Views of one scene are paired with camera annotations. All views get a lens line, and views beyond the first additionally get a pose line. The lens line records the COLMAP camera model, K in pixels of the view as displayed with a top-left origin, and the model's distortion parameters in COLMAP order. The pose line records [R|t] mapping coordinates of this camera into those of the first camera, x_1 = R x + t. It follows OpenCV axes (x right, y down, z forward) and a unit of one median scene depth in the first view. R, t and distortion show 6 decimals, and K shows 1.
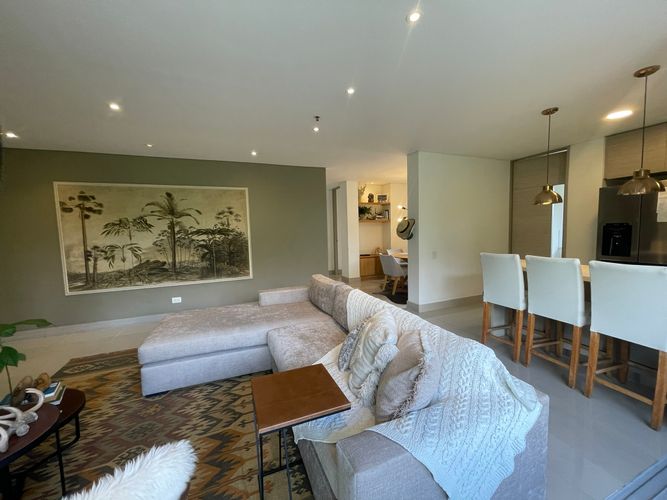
lens RADIAL K [[267.5, 0, 332.6], [0, 267.5, 248.7], [0, 0, 1]] dist [-0.003586, 0.000680]
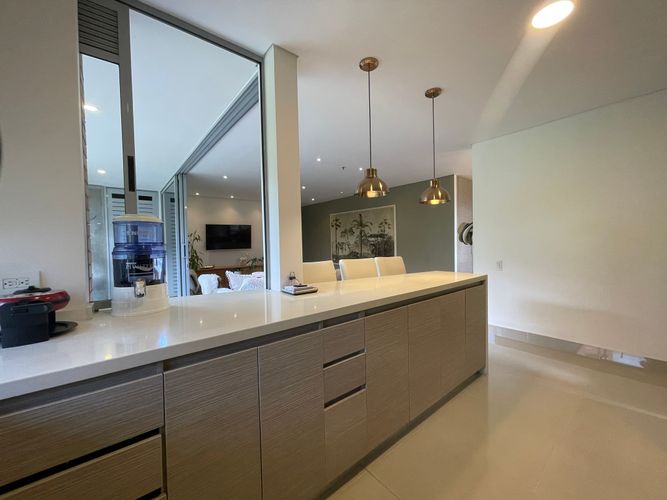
lens RADIAL K [[267.5, 0, 334.9], [0, 267.5, 249.1], [0, 0, 1]] dist [-0.003586, 0.000680]
pose [[0.295461, 0.049228, -0.954086, 1.071539], [-0.058697, 0.997720, 0.033303, -0.024672], [0.953550, 0.046162, 0.297677, 0.323541]]
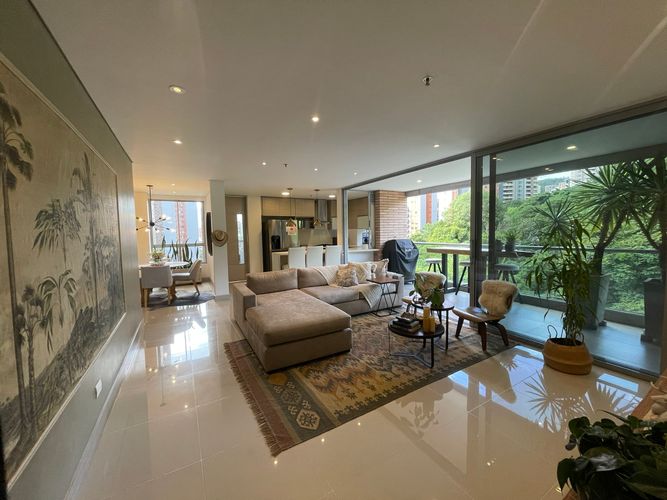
lens RADIAL K [[267.5, 0, 340.1], [0, 267.5, 248.8], [0, 0, 1]] dist [-0.003586, 0.000680]
pose [[-0.155791, -0.031166, 0.987298, -1.154675], [0.092234, 0.994676, 0.045953, -0.031138], [-0.983474, 0.098222, -0.152087, 0.673515]]
